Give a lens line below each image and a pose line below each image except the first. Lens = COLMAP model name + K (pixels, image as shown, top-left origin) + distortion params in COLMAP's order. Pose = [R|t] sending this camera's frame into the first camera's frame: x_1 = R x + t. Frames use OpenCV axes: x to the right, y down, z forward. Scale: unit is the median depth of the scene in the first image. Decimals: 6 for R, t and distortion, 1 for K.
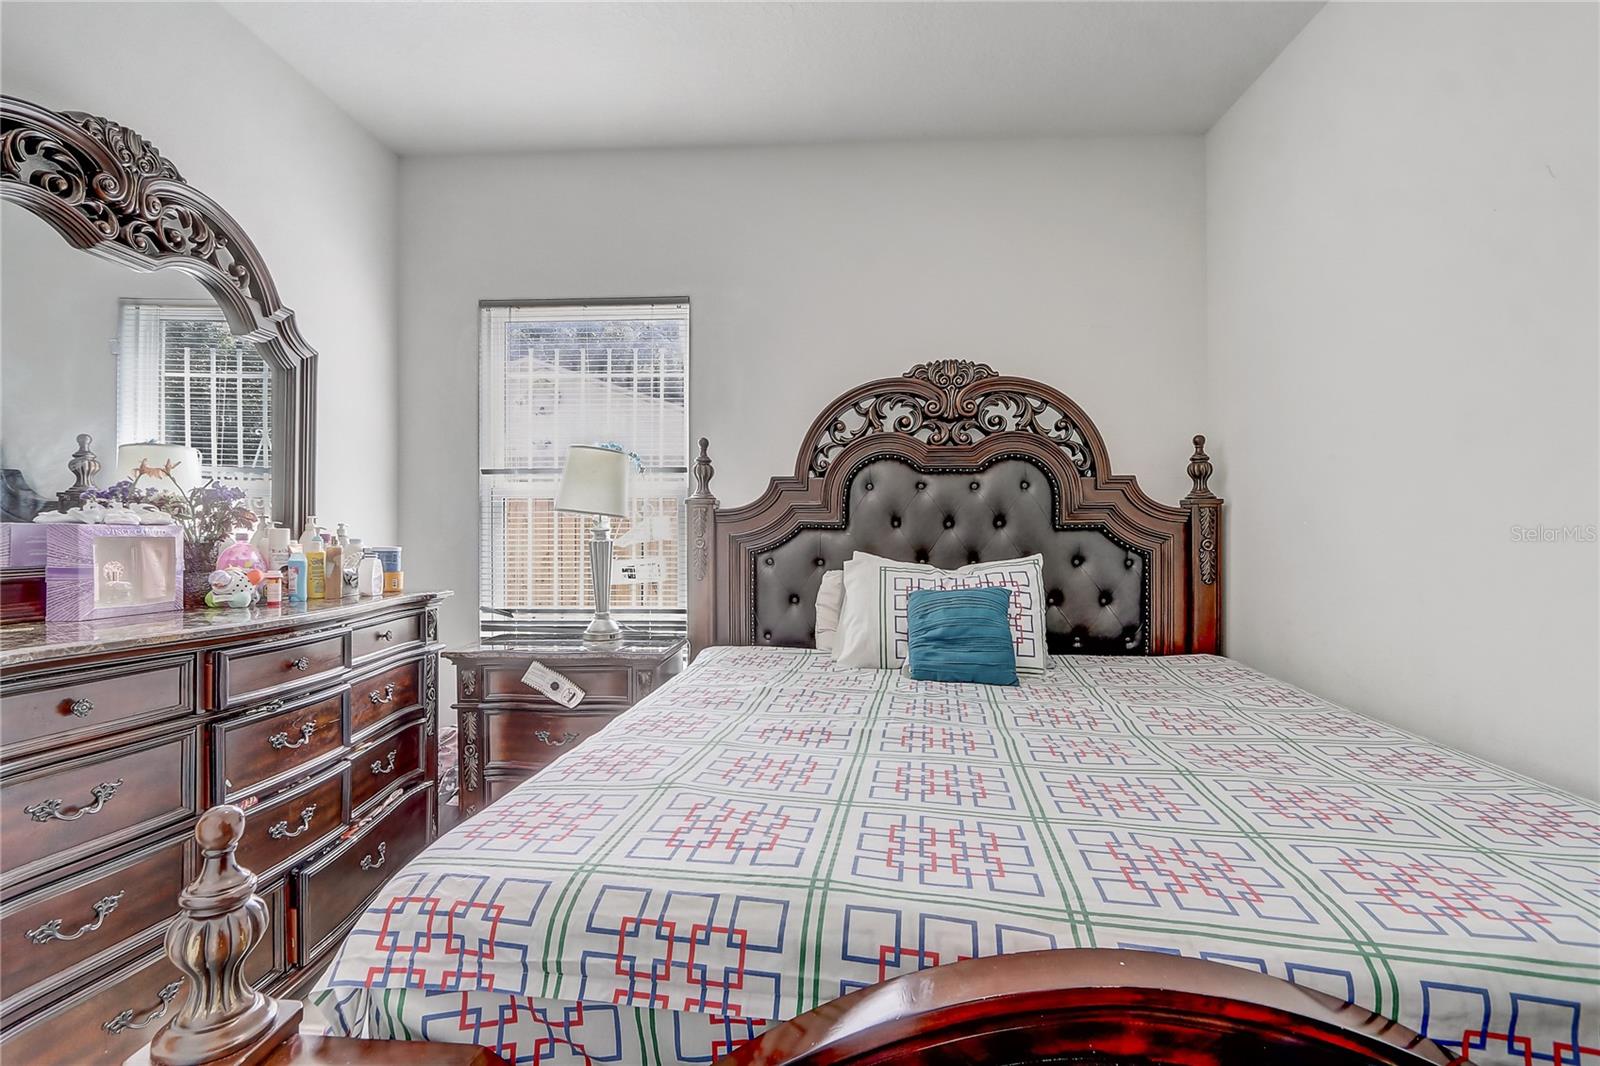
lens RADIAL K [[741.9, 0, 801.2], [0, 741.9, 550.4], [0, 0, 1]] dist [-0.018441, 0.004436]
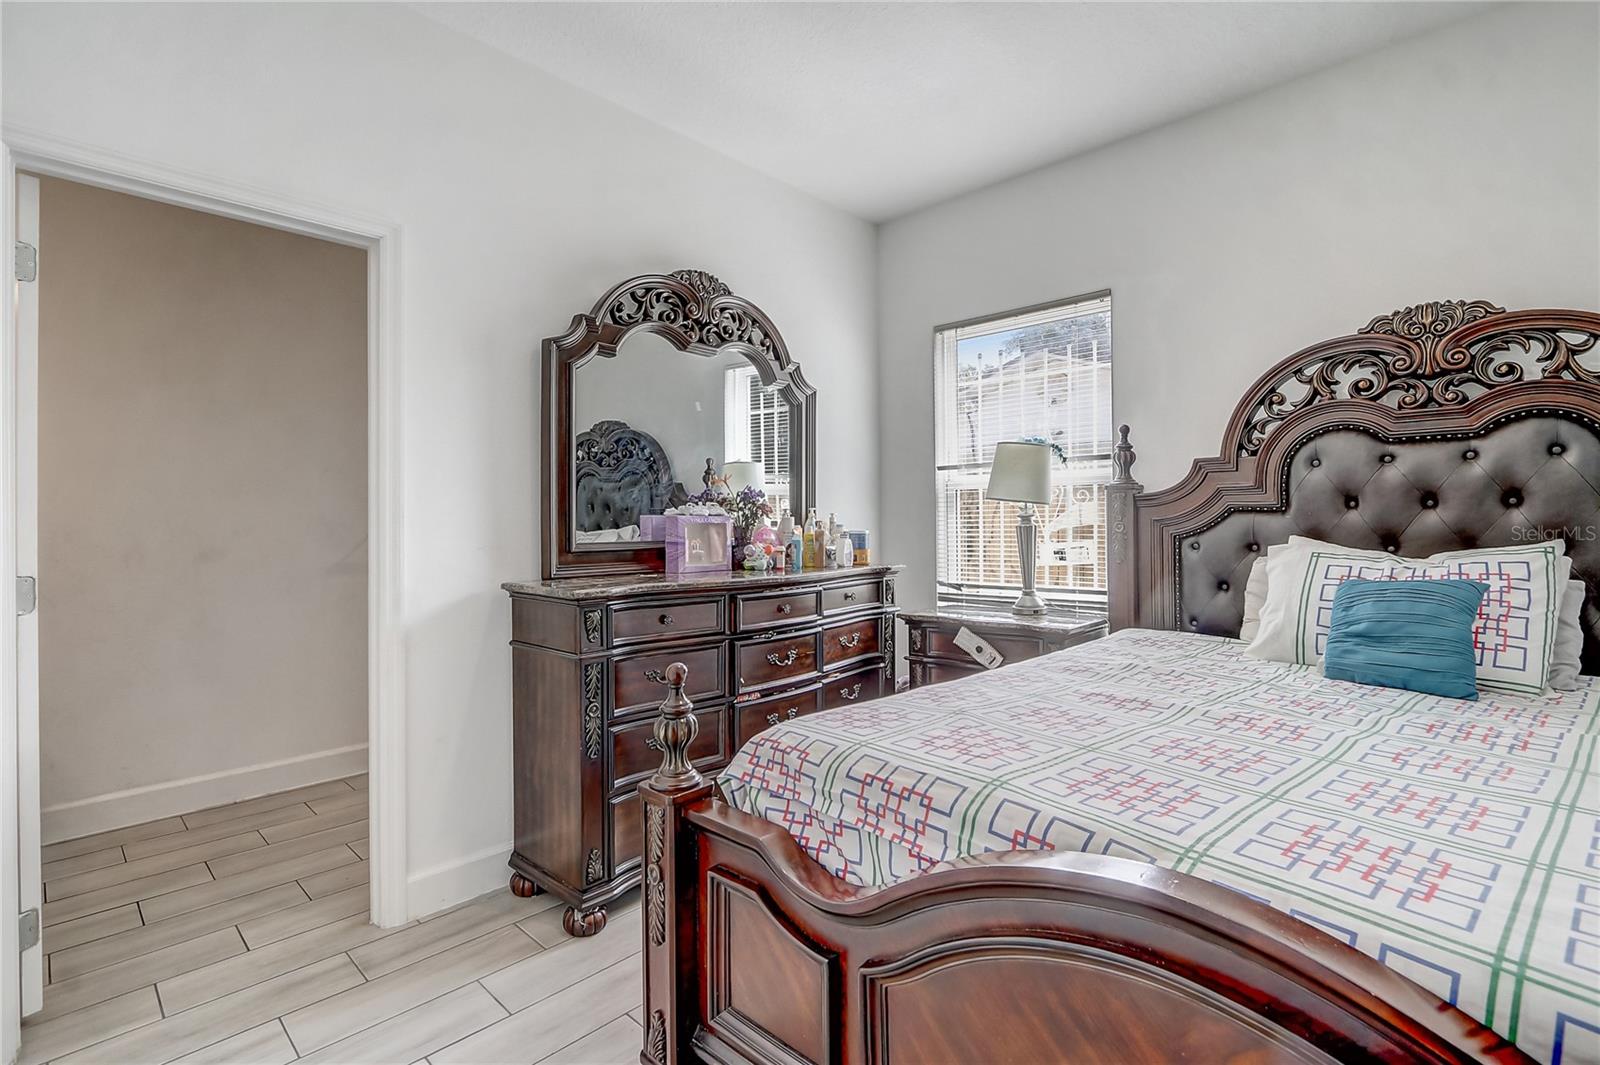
lens RADIAL K [[741.9, 0, 801.2], [0, 741.9, 549.9], [0, 0, 1]] dist [-0.018441, 0.004436]
pose [[0.761972, 0.016269, -0.647406, 0.245168], [-0.005937, 0.999818, 0.018138, 0.007224], [0.647583, -0.009977, 0.761930, -0.088423]]
